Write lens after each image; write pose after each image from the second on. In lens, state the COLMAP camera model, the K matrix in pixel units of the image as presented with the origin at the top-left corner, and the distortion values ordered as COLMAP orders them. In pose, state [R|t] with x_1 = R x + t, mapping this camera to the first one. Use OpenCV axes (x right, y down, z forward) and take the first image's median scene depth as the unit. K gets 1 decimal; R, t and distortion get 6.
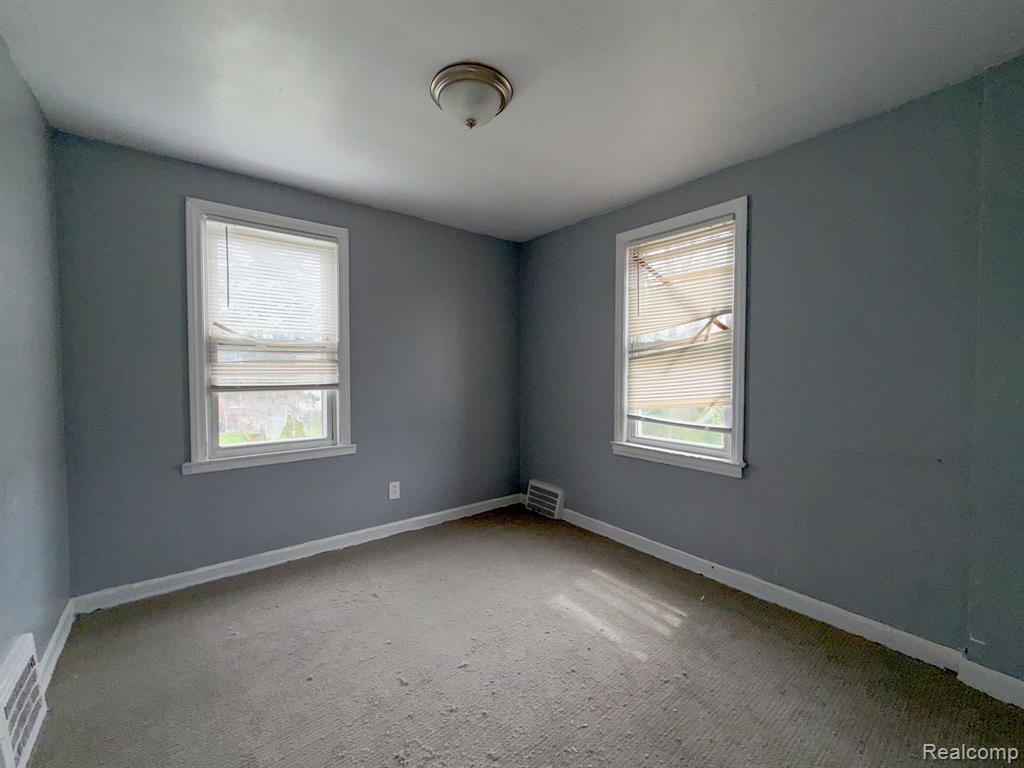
lens RADIAL K [[411.3, 0, 504.8], [0, 411.3, 386.5], [0, 0, 1]] dist [0.000078, 0.000140]
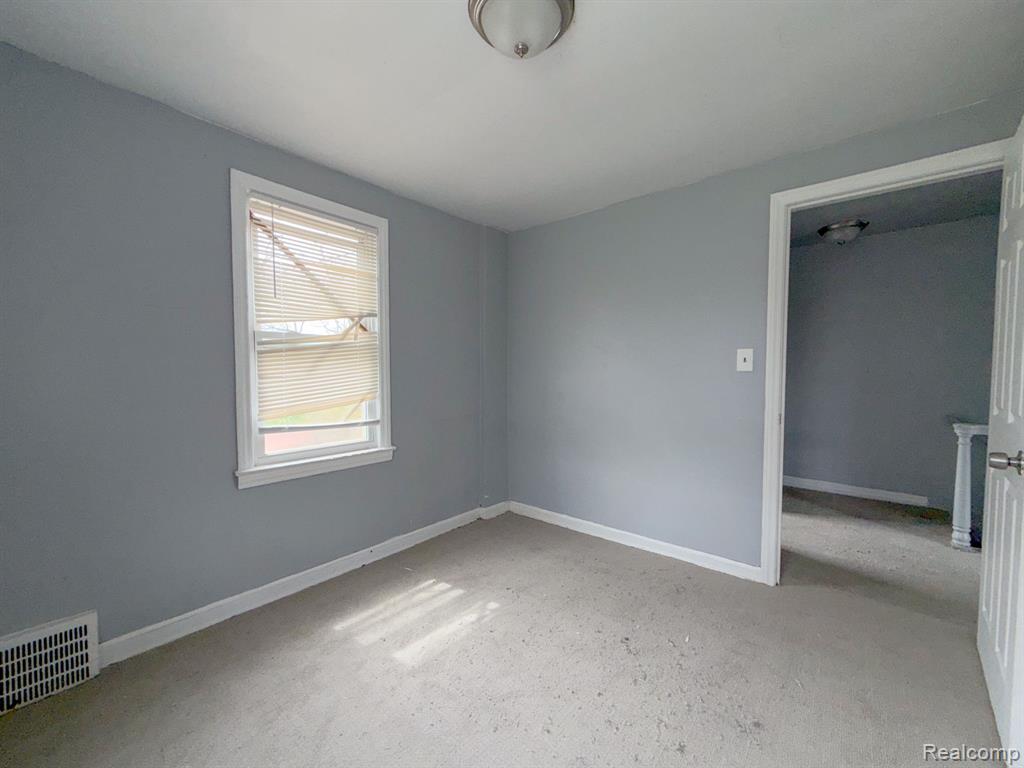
lens RADIAL K [[411.3, 0, 504.8], [0, 411.3, 386.5], [0, 0, 1]] dist [0.000078, 0.000140]
pose [[-0.201932, -0.043169, 0.978448, -0.594635], [0.033400, 0.998143, 0.050931, -0.033783], [-0.978830, 0.042965, -0.200115, 0.847073]]
